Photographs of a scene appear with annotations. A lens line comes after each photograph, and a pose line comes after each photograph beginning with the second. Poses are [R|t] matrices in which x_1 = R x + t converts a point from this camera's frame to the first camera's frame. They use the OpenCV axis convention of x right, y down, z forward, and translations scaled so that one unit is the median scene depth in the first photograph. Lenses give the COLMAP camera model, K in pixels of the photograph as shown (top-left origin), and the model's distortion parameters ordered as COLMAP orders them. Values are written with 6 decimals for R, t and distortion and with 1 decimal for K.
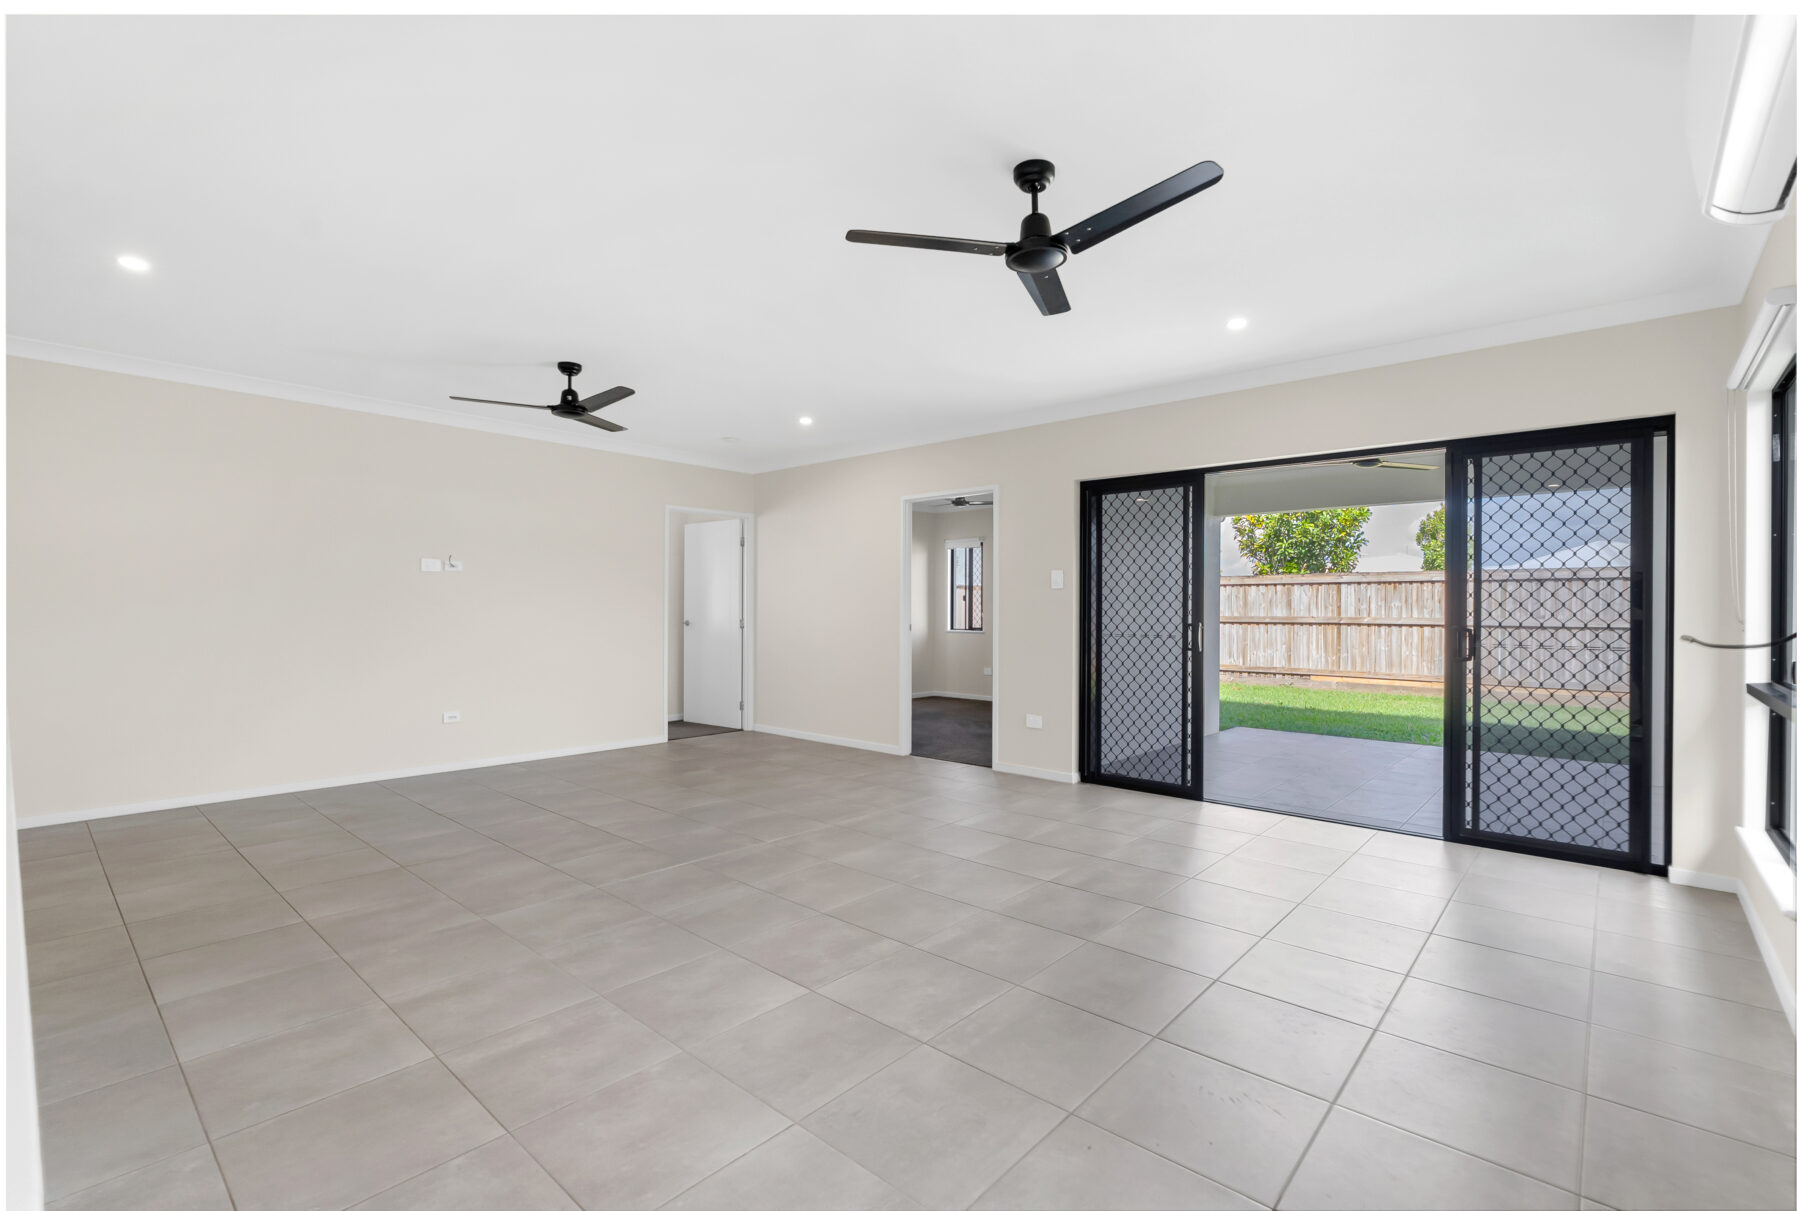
lens RADIAL K [[788.4, 0, 932.7], [0, 788.4, 615.7], [0, 0, 1]] dist [0.001702, -0.000051]
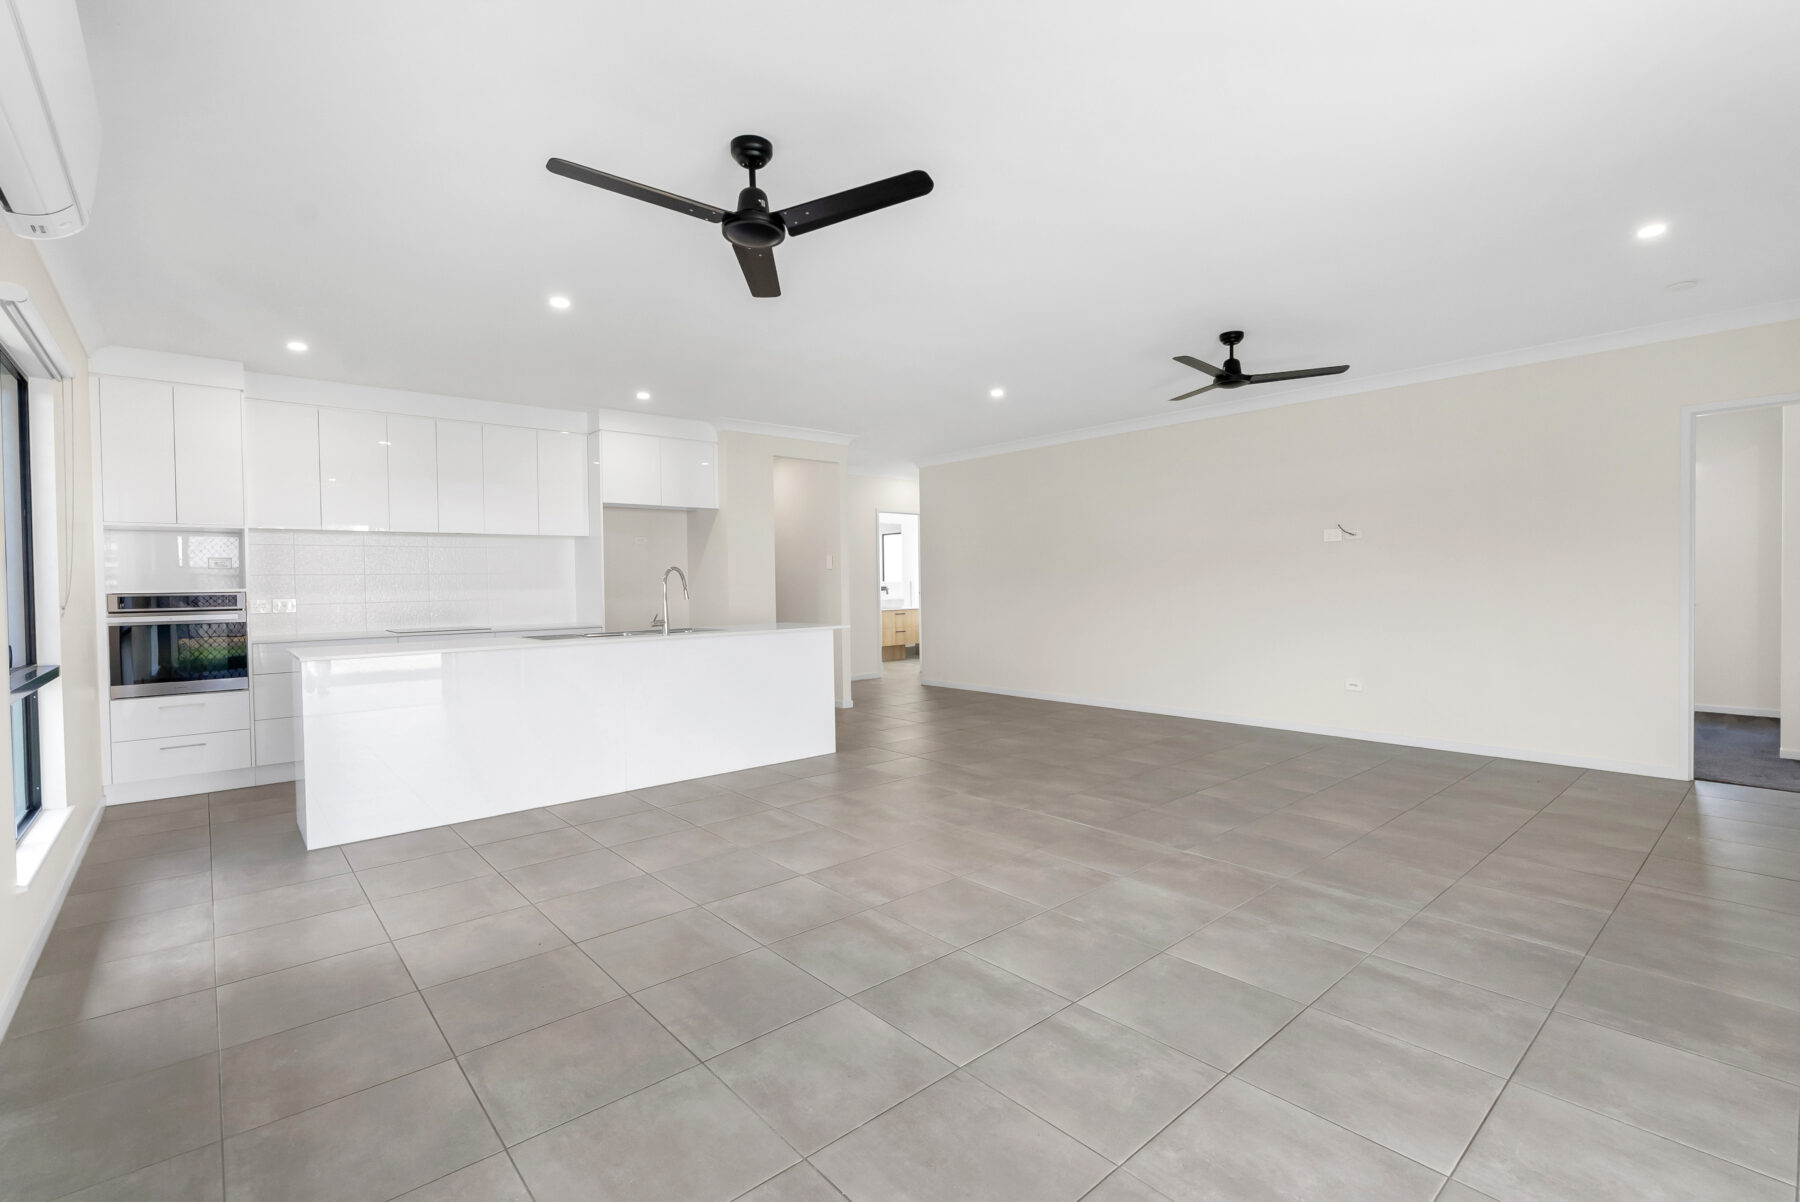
lens RADIAL K [[832.3, 0, 906.7], [0, 832.3, 592.8], [0, 0, 1]] dist [-0.003985, 0.000768]
pose [[-0.148073, 0.003171, -0.988971, 0.851447], [0.001865, 0.999994, 0.002927, 0.010543], [0.988975, -0.001411, -0.148078, 1.009363]]
